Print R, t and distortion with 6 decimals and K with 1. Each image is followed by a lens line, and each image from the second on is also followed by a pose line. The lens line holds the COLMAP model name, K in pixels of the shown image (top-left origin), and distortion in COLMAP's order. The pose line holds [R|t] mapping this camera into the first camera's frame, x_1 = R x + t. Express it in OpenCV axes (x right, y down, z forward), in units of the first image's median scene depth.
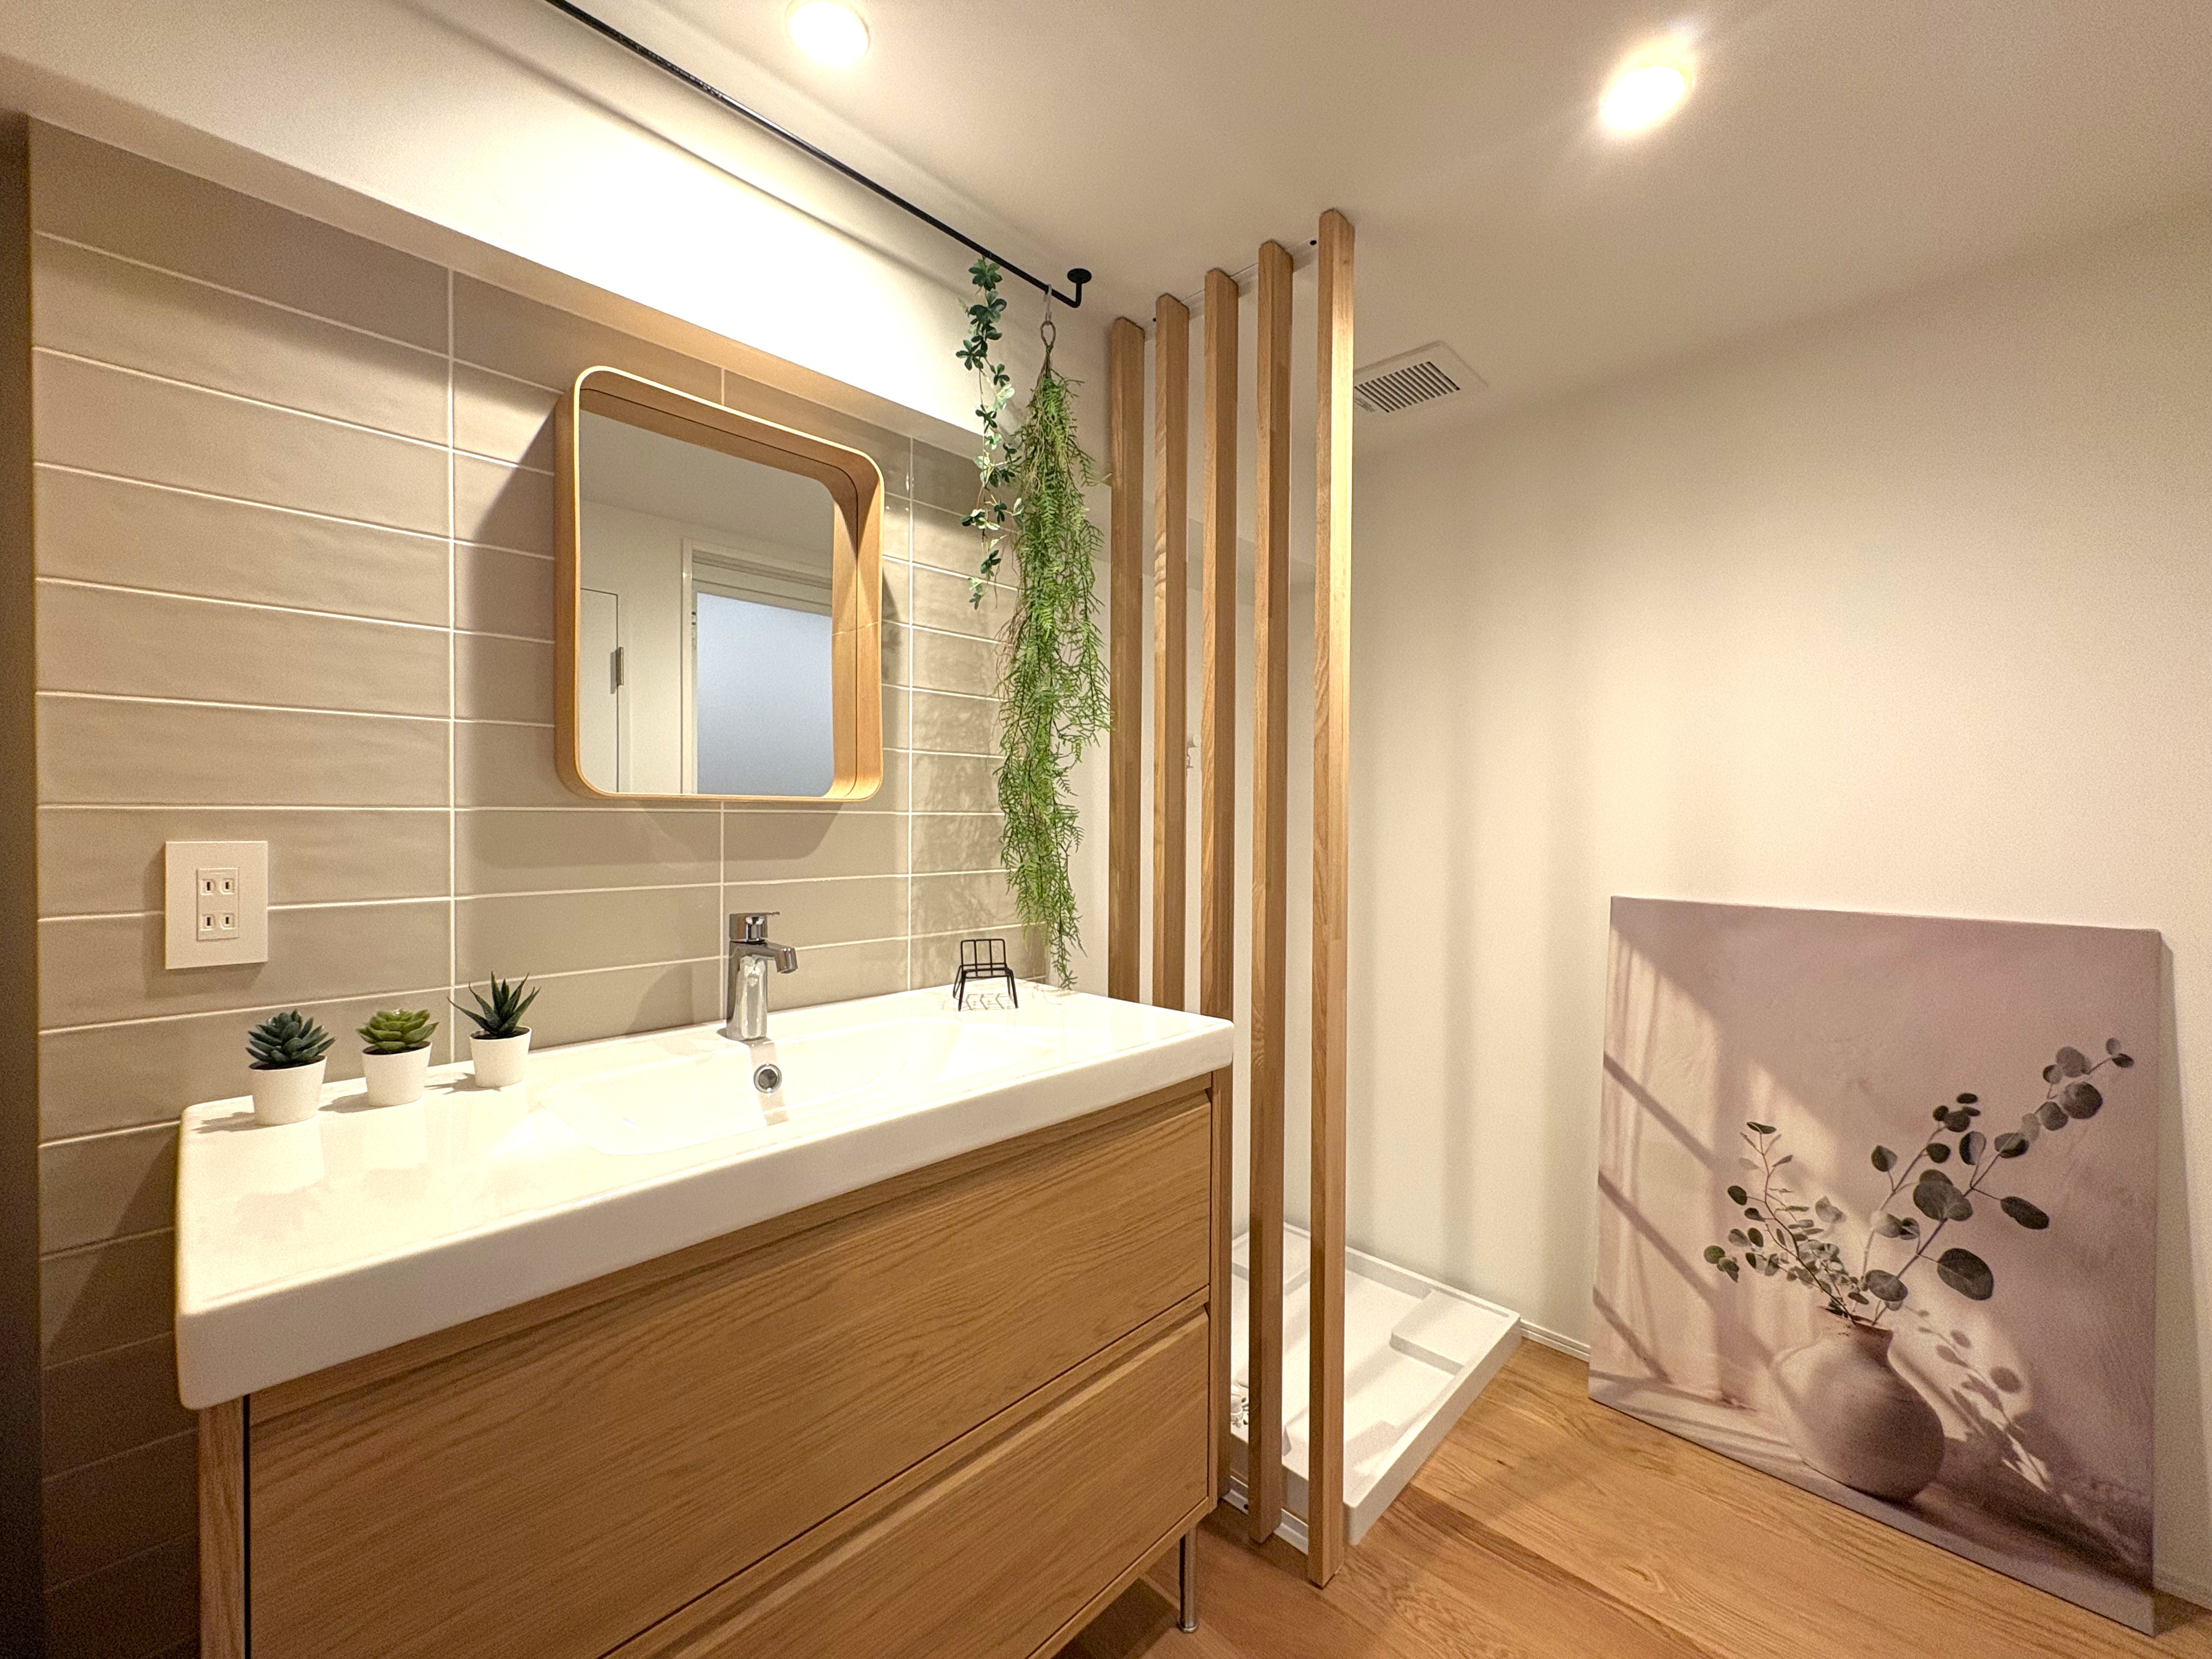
lens RADIAL K [[887.4, 0, 1107.8], [0, 887.4, 826.3], [0, 0, 1]] dist [0.002156, 0.000009]
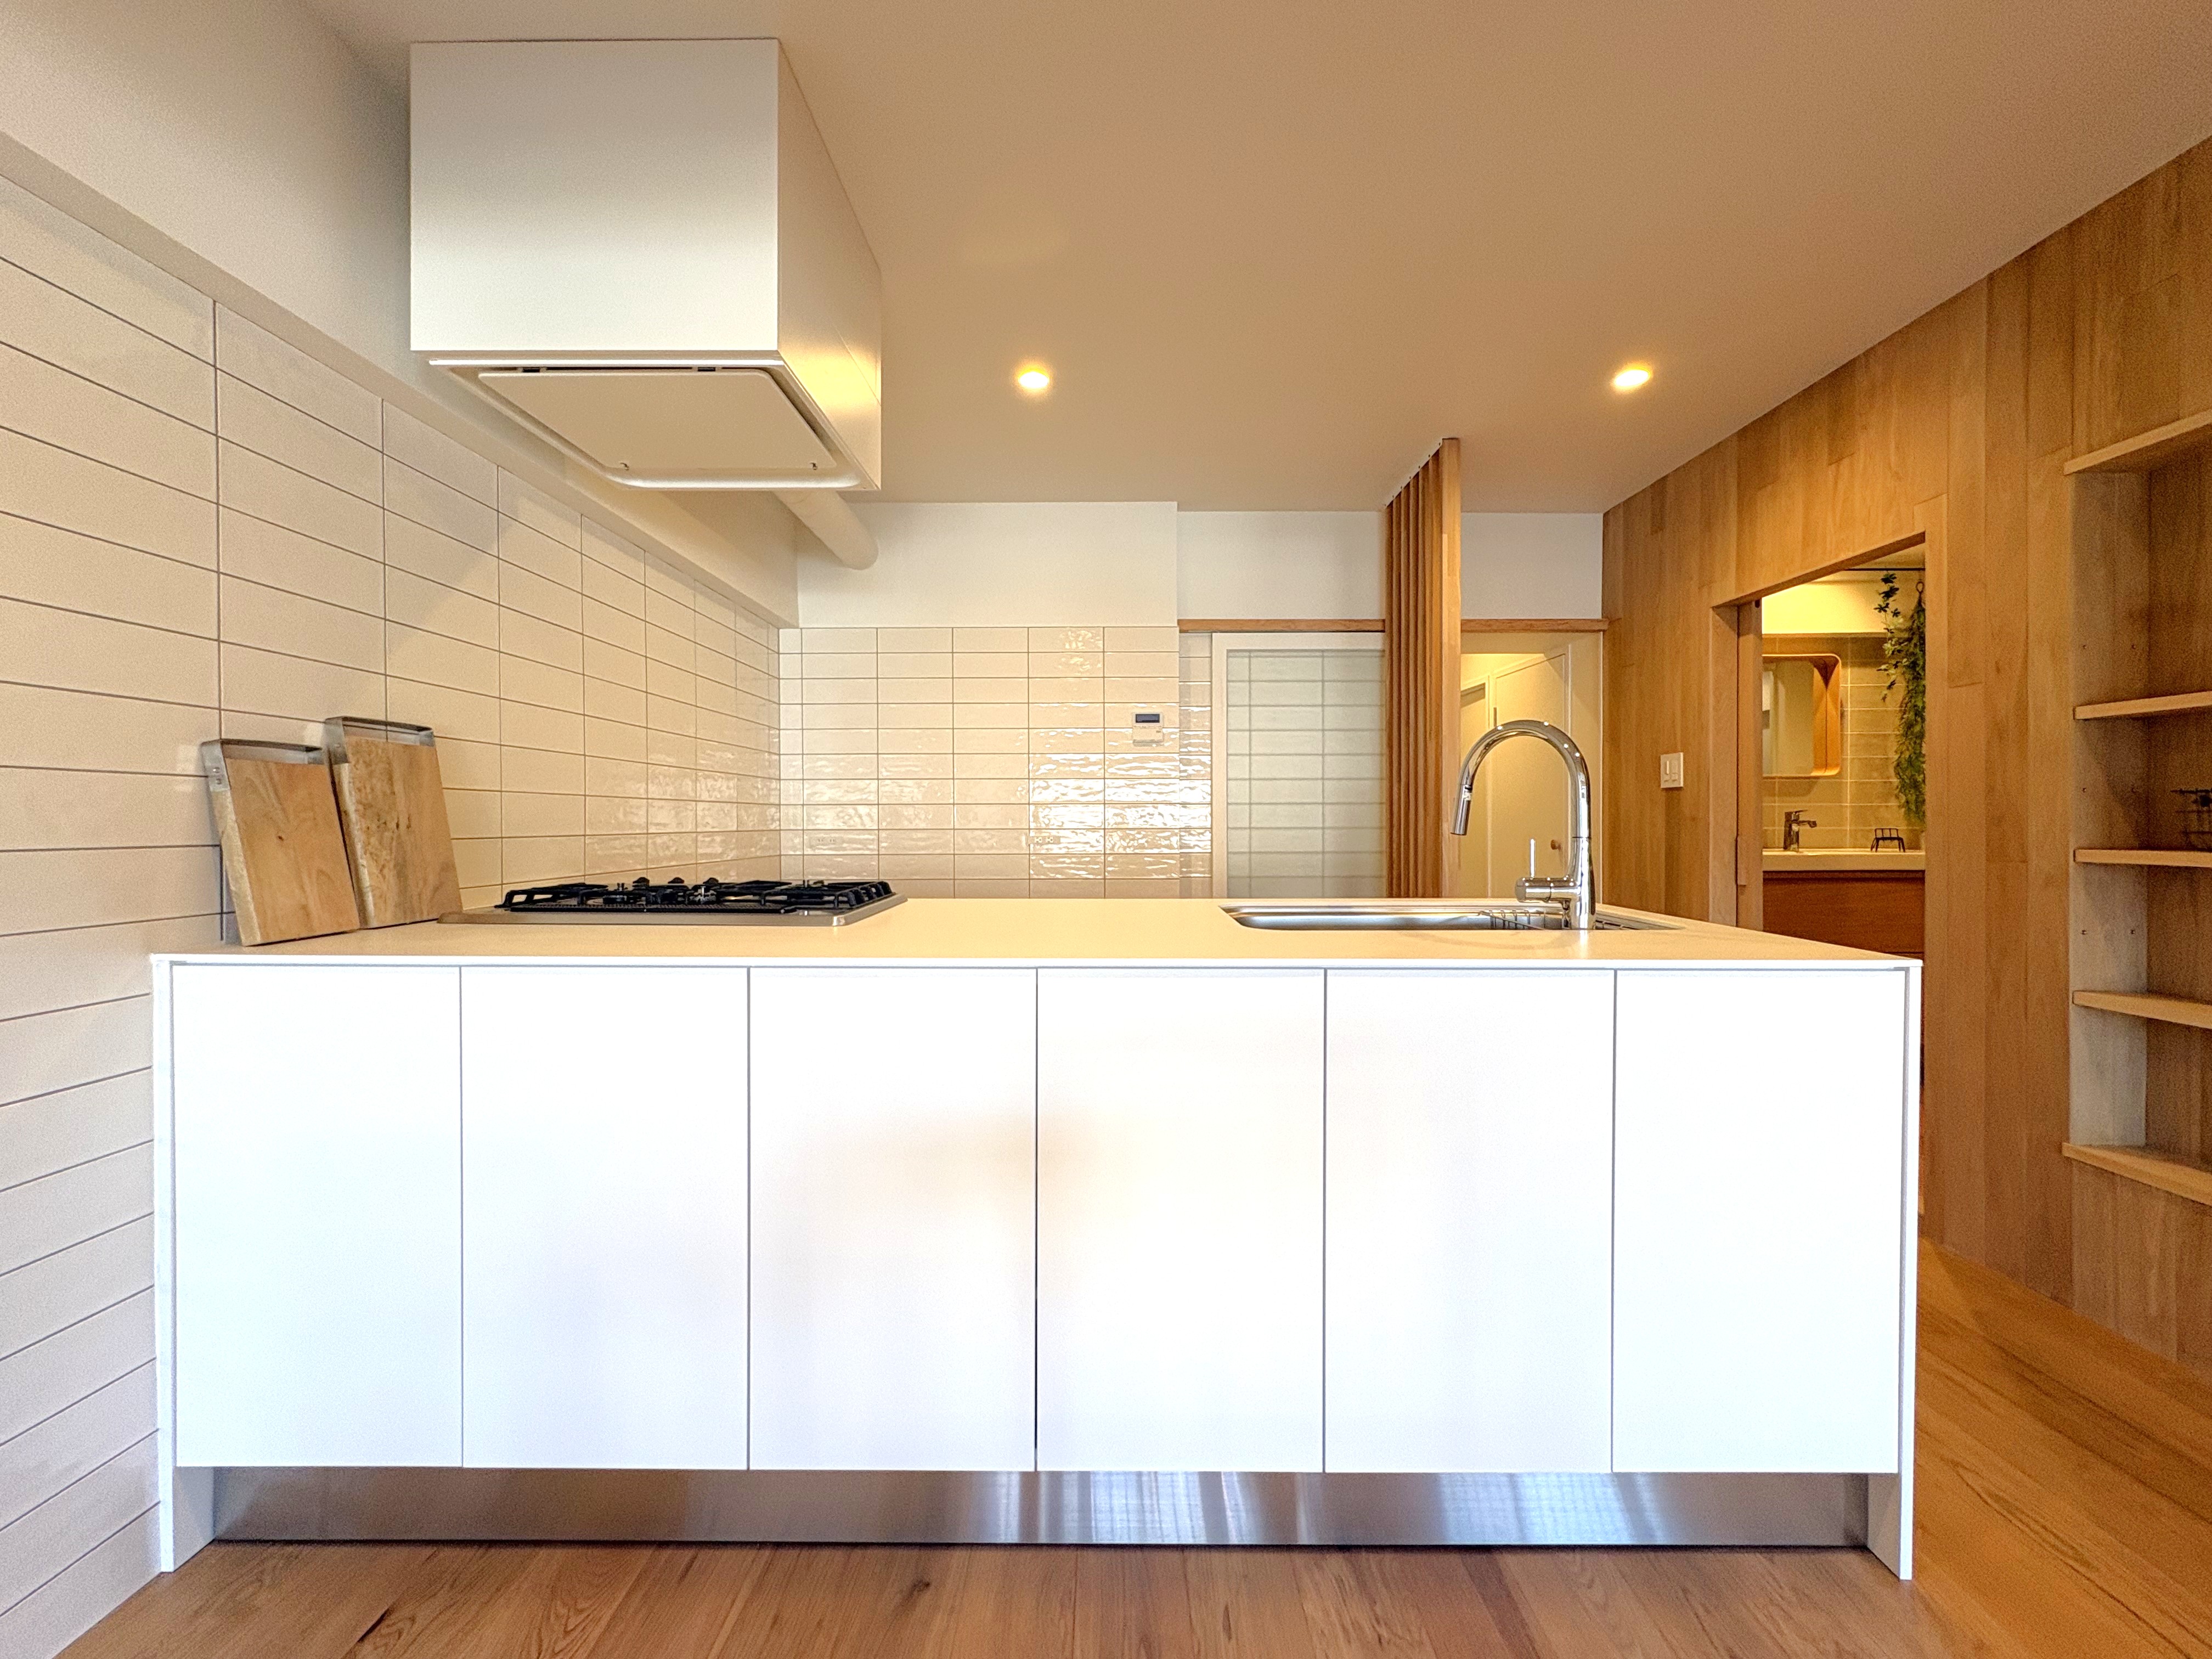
lens RADIAL K [[890.7, 0, 1107.7], [0, 890.7, 842.8], [0, 0, 1]] dist [0.000159, -0.000056]
pose [[0.686787, -0.001606, -0.726857, 0.189875], [-0.002218, 0.999988, -0.004305, 0.189186], [0.726855, 0.004569, 0.686775, -2.466226]]
